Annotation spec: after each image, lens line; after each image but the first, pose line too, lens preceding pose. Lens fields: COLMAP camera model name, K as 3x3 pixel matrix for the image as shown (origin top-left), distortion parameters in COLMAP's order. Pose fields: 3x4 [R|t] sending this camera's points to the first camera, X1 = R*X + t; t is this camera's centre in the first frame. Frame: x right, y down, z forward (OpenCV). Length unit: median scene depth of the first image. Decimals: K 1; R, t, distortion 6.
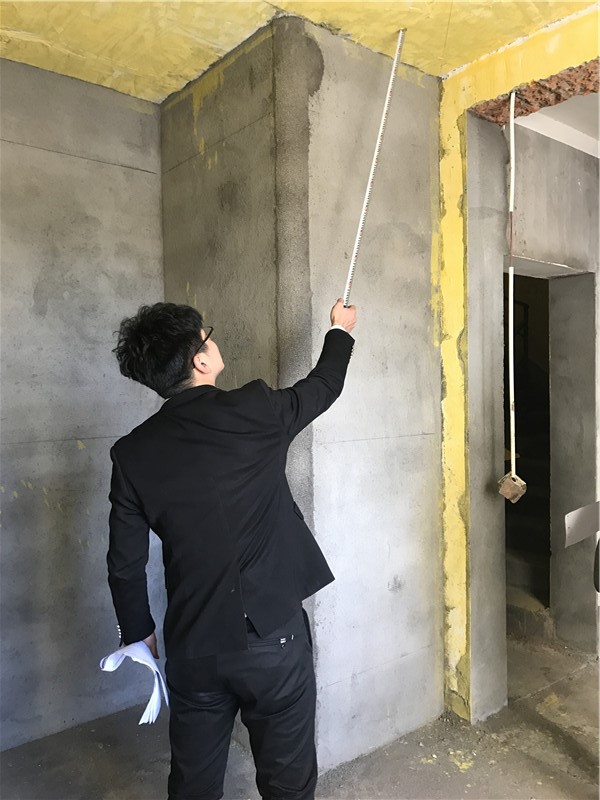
lens RADIAL K [[682.9, 0, 301.6], [0, 682.9, 399.4], [0, 0, 1]] dist [0.043443, -0.007663]
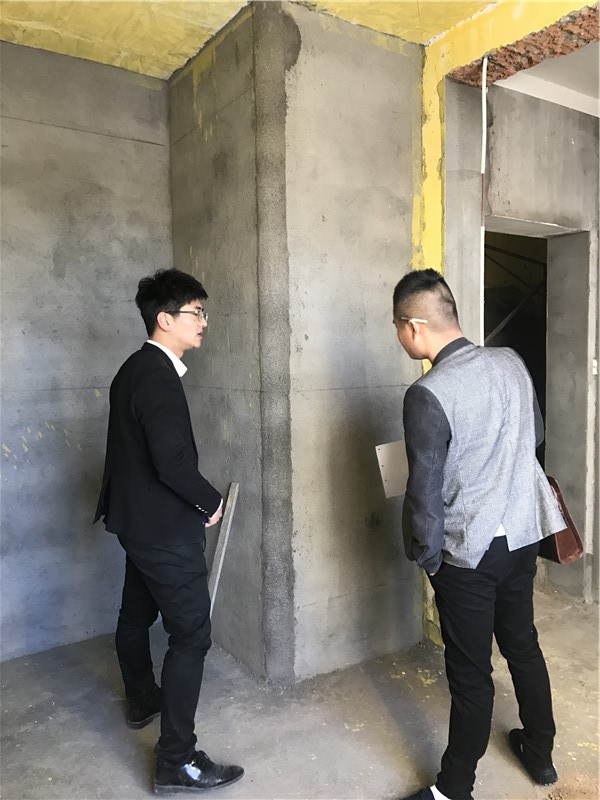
lens RADIAL K [[682.9, 0, 298.7], [0, 682.9, 399.5], [0, 0, 1]] dist [0.043443, -0.007663]
pose [[0.995006, 0.007729, -0.099518, 0.125295], [-0.002957, 0.998843, 0.048003, 0.022821], [0.099774, -0.047469, 0.993877, -0.091131]]
